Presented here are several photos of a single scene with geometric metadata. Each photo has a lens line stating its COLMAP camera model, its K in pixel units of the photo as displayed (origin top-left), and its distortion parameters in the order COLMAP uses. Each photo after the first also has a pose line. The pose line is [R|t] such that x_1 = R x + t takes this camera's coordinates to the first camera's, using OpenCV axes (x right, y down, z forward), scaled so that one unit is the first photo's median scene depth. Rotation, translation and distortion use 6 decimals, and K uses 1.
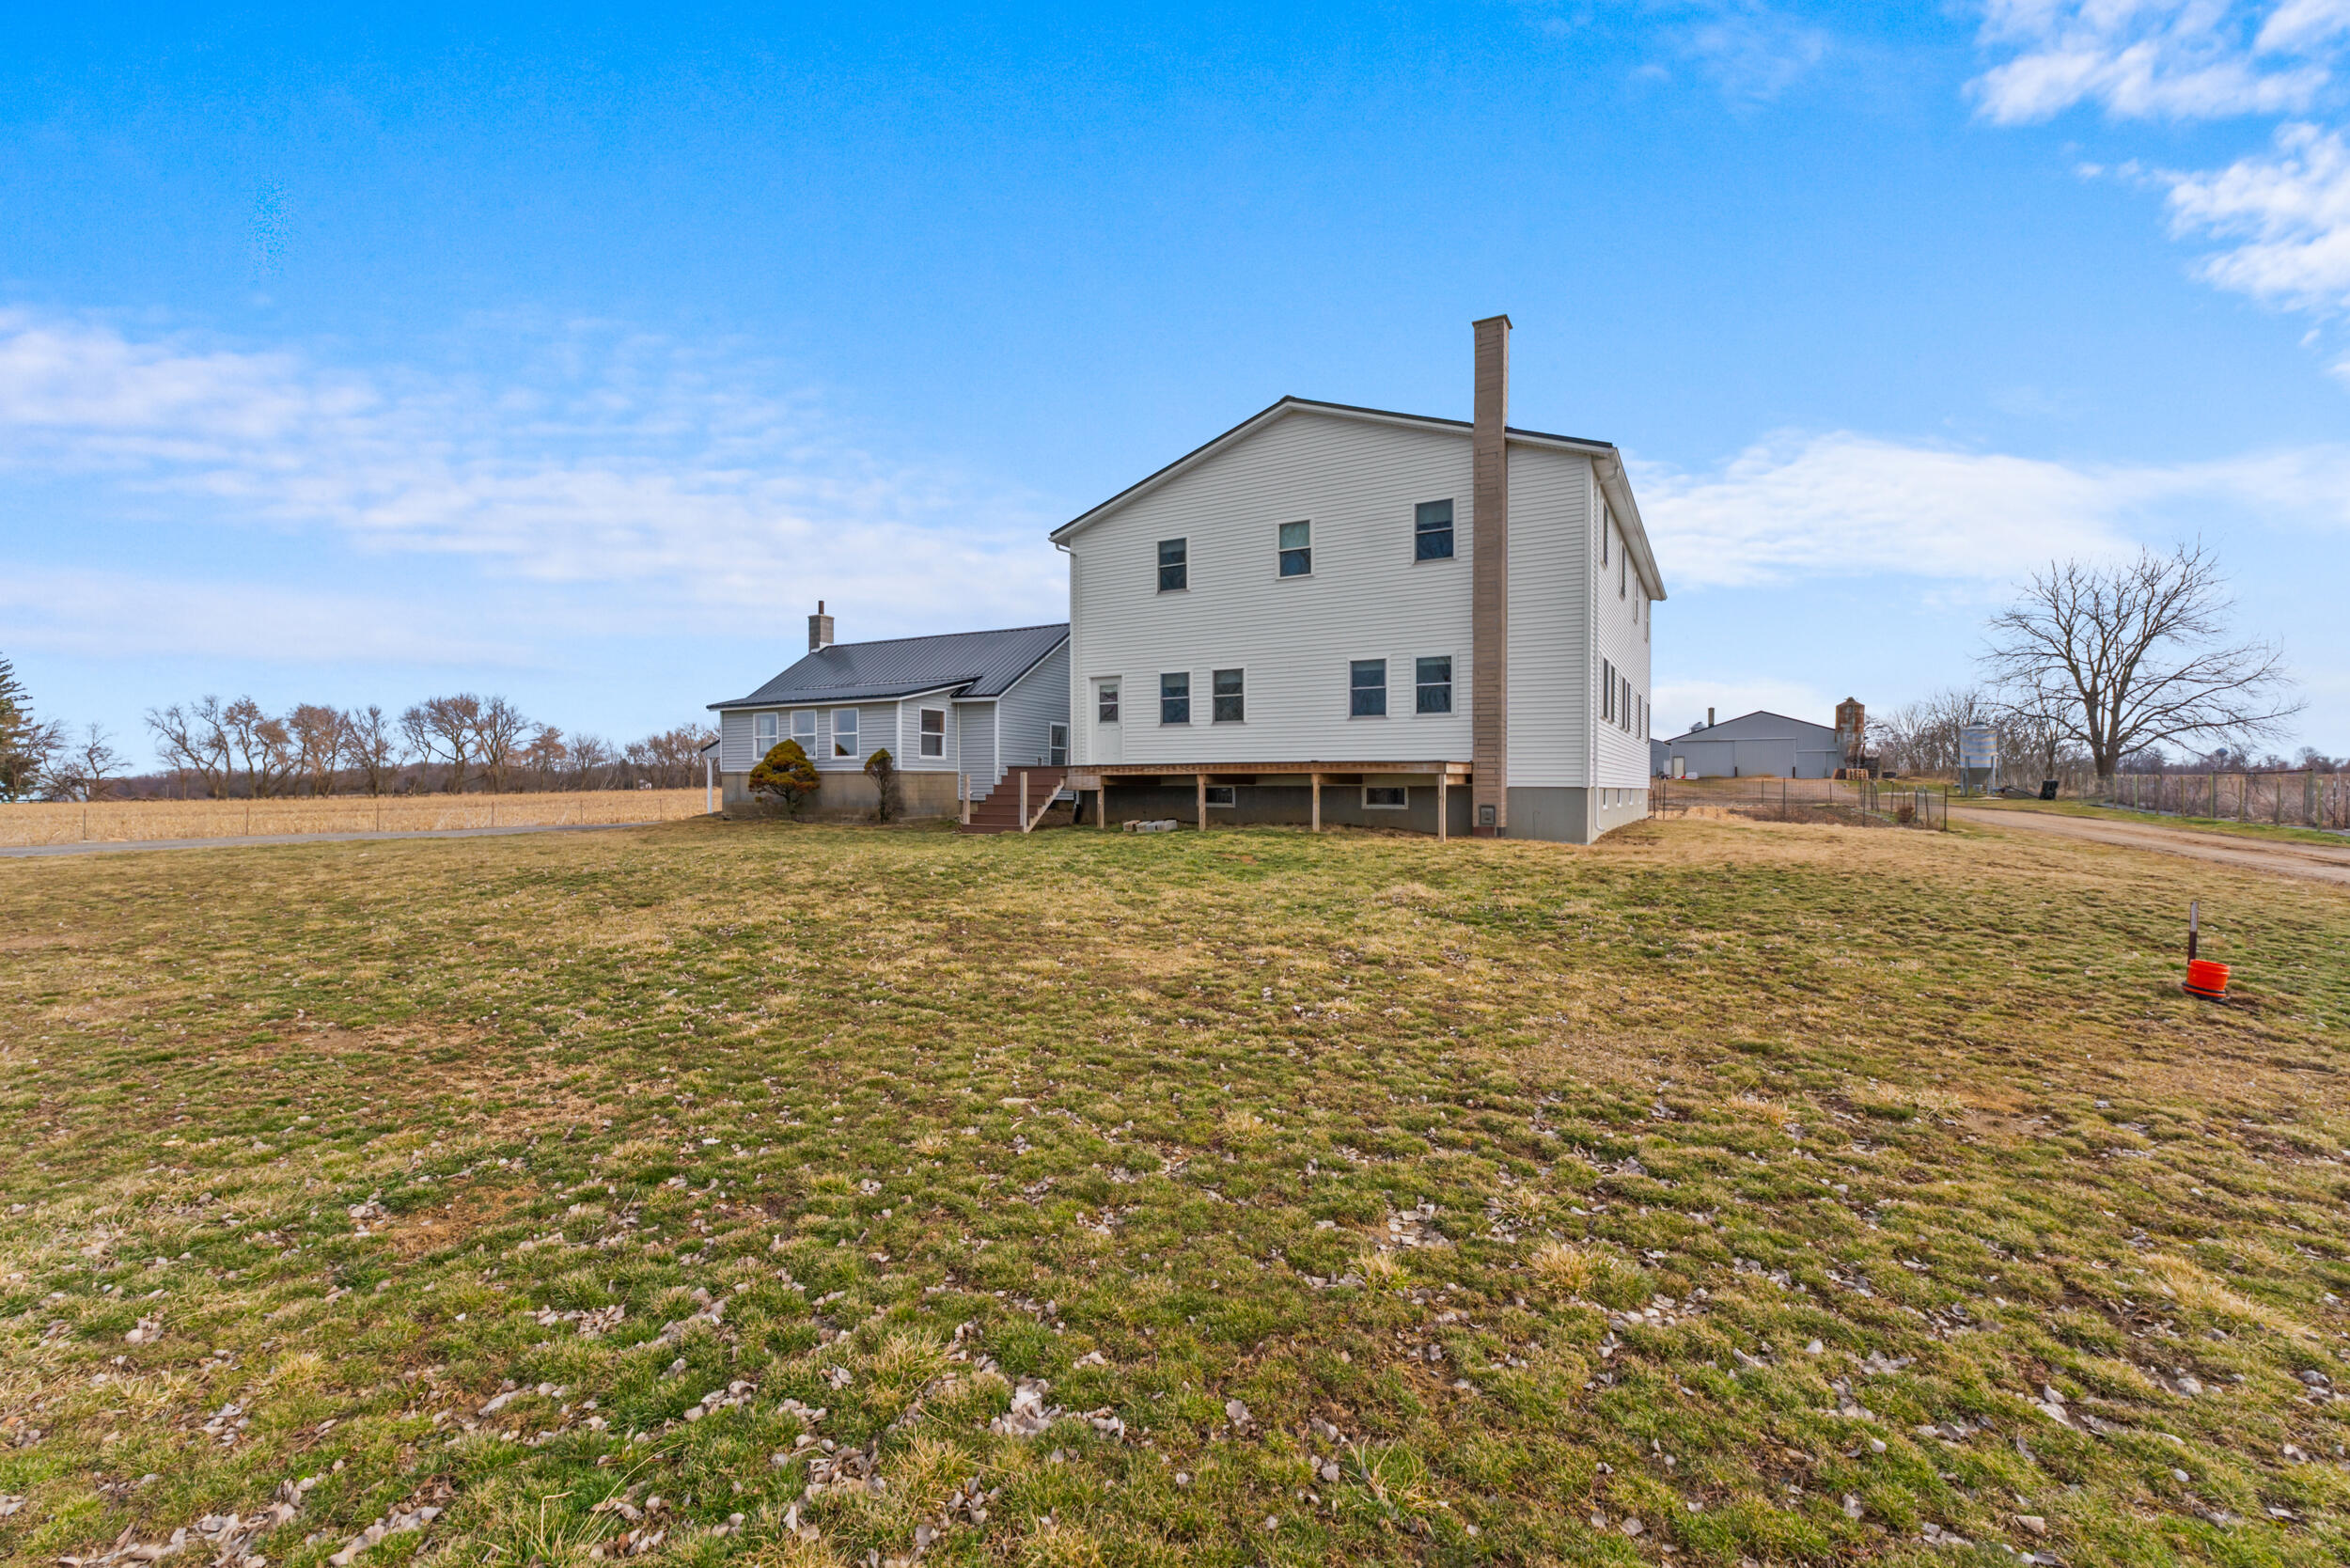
lens RADIAL K [[1006.2, 0, 1161.5], [0, 1006.2, 776.8], [0, 0, 1]] dist [0.001339, 0.000095]
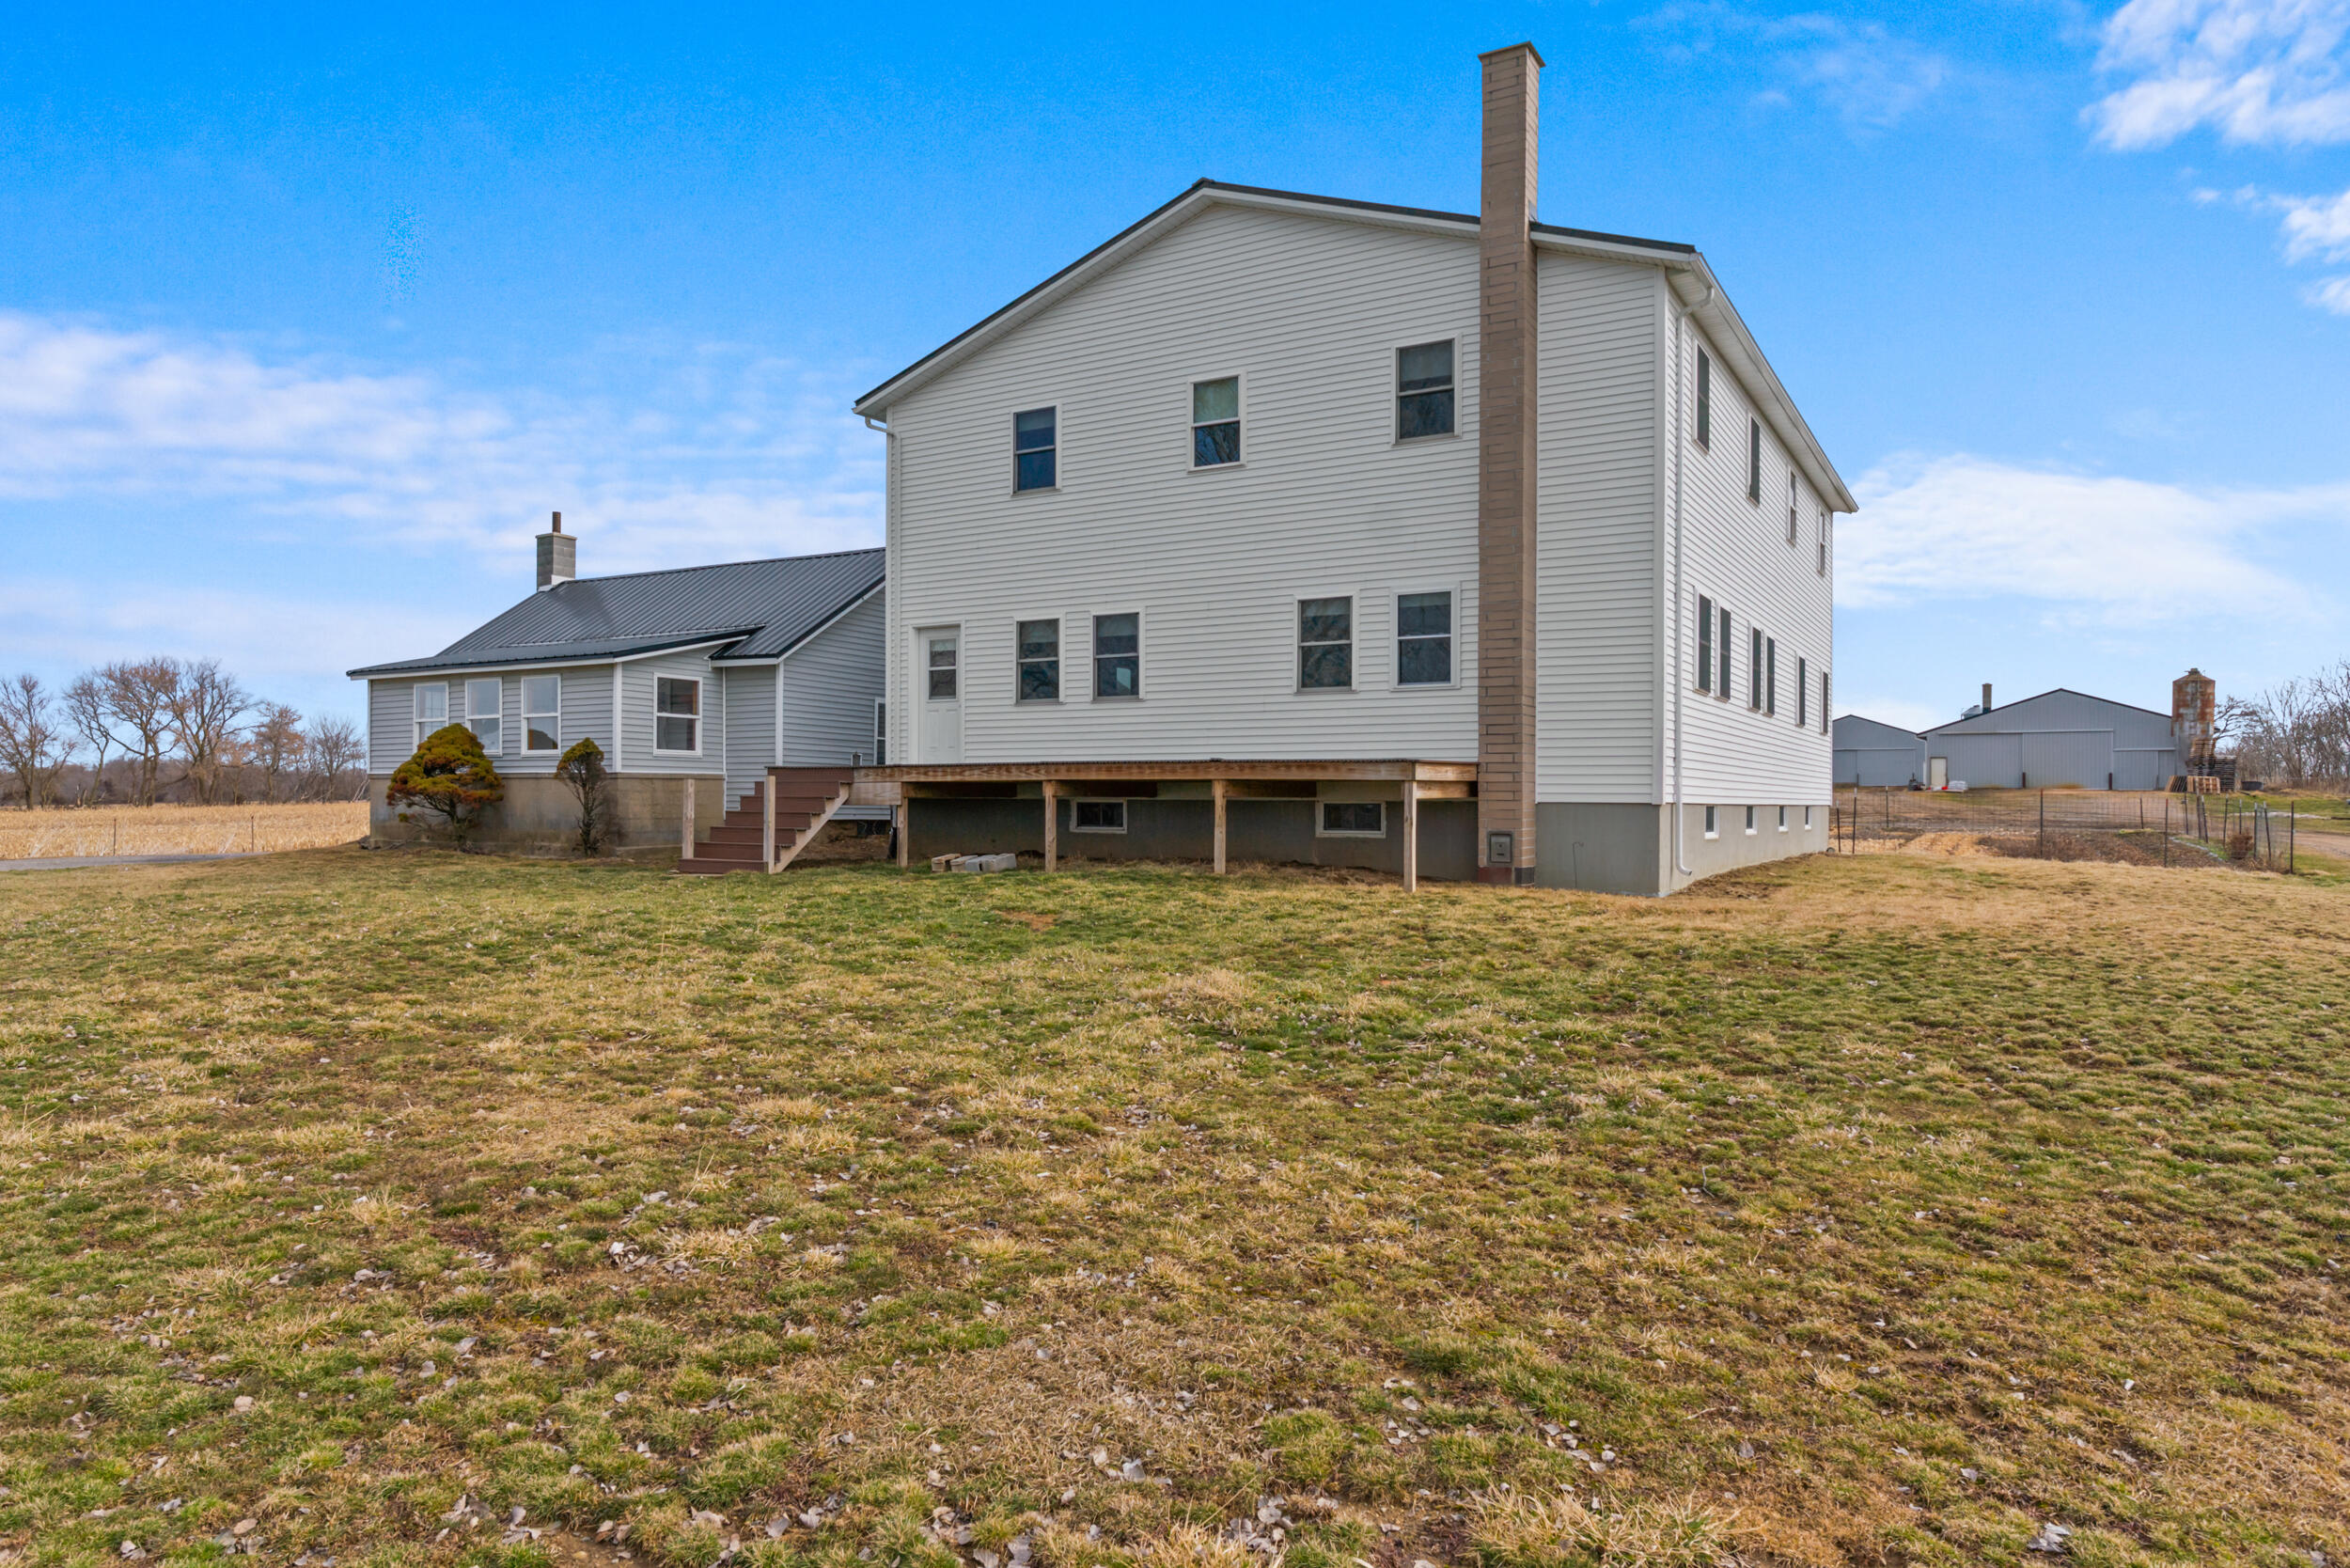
lens RADIAL K [[1477.8, 0, 1184.8], [0, 1477.8, 779.1], [0, 0, 1]] dist [-0.006465, -0.002498]
pose [[0.999903, 0.003721, -0.013411, 0.118743], [-0.003766, 0.999987, -0.003345, -0.000587], [0.013399, 0.003395, 0.999904, 0.074626]]
